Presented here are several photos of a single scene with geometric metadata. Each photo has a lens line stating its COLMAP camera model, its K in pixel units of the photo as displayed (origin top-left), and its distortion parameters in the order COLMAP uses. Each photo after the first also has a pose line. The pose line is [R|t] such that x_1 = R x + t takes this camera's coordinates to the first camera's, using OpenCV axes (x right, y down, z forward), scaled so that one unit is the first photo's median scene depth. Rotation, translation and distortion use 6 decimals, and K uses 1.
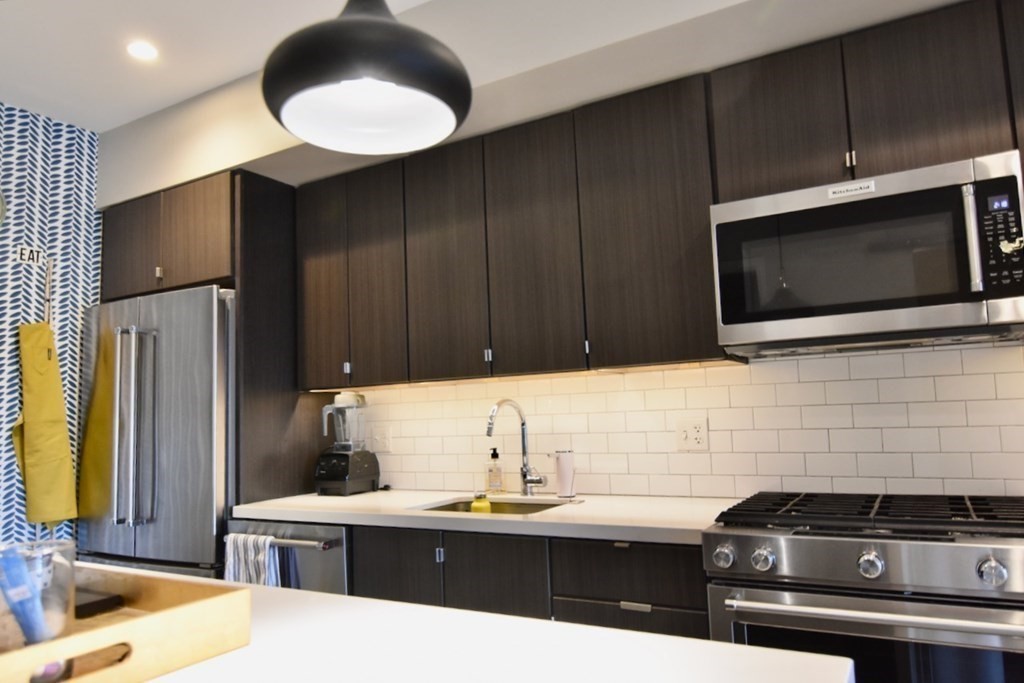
lens RADIAL K [[705.0, 0, 514.0], [0, 705.0, 353.6], [0, 0, 1]] dist [0.007816, -0.015652]
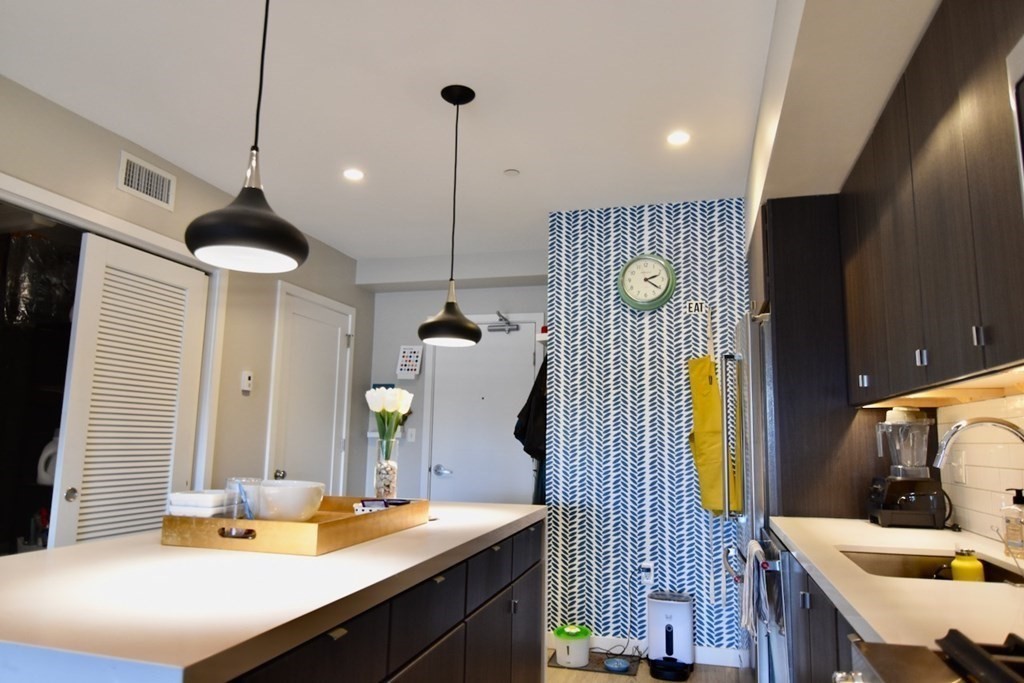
lens RADIAL K [[656.7, 0, 512.2], [0, 656.7, 350.5], [0, 0, 1]] dist [-0.010758, -0.003939]
pose [[0.243828, -0.090938, -0.965546, 0.479801], [0.062097, 0.995015, -0.078033, 0.020666], [0.967828, -0.040931, 0.248260, 0.389857]]
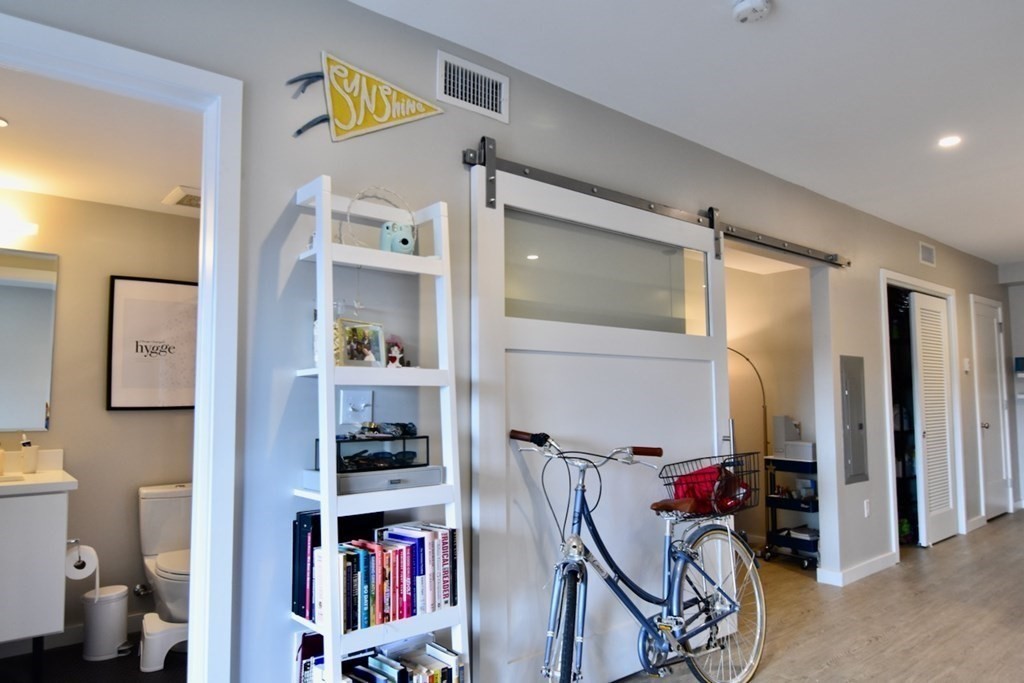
lens RADIAL K [[656.7, 0, 511.9], [0, 656.7, 345.4], [0, 0, 1]] dist [-0.010758, -0.003939]
pose [[-0.351062, -0.039989, -0.935498, 1.565120], [0.108108, 0.990675, -0.082917, -0.112991], [0.930090, -0.130244, -0.343466, -0.506815]]
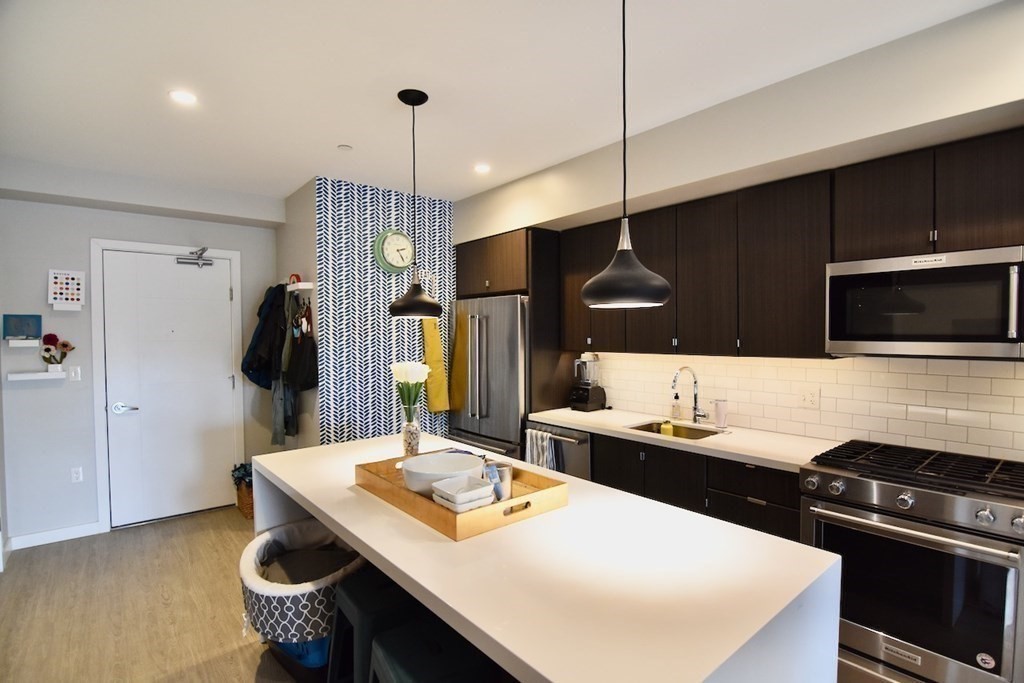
lens RADIAL K [[496.1, 0, 507.1], [0, 496.1, 348.7], [0, 0, 1]] dist [-0.019406, -0.002440]
pose [[0.936063, 0.041053, -0.349429, 0.001708], [0.005746, 0.991253, 0.131853, -0.129279], [0.351785, -0.125430, 0.927639, -0.219375]]
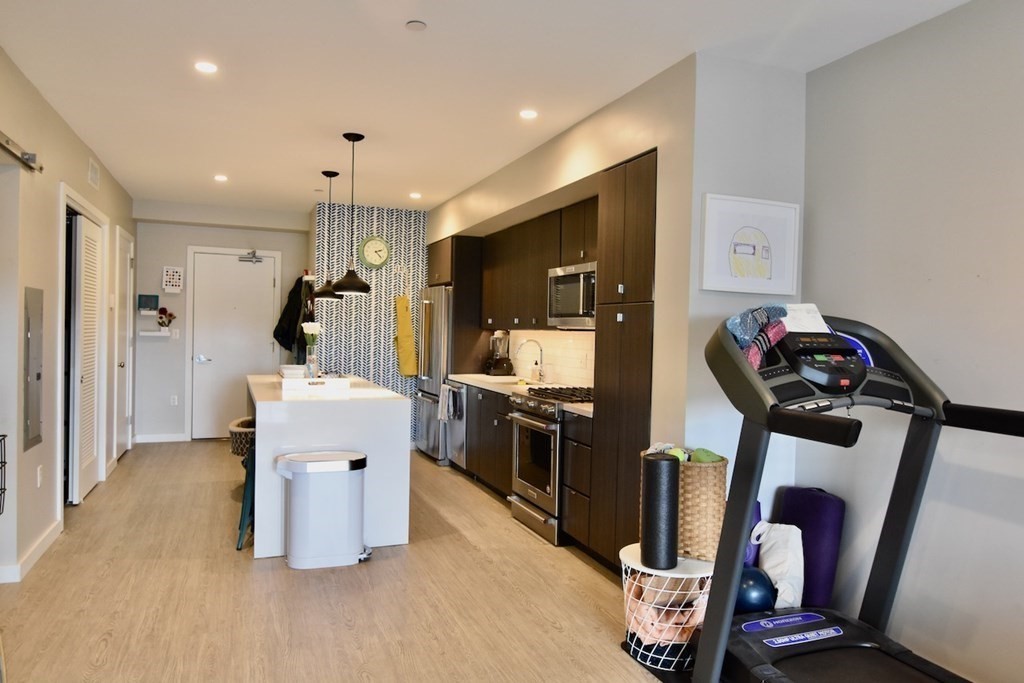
lens RADIAL K [[692.8, 0, 510.3], [0, 692.8, 351.2], [0, 0, 1]] dist [-0.019173, 0.000021]
pose [[0.781048, 0.073604, -0.620118, 1.295845], [0.005643, 0.992157, 0.124870, -0.173010], [0.624446, -0.101028, 0.774507, -0.762987]]
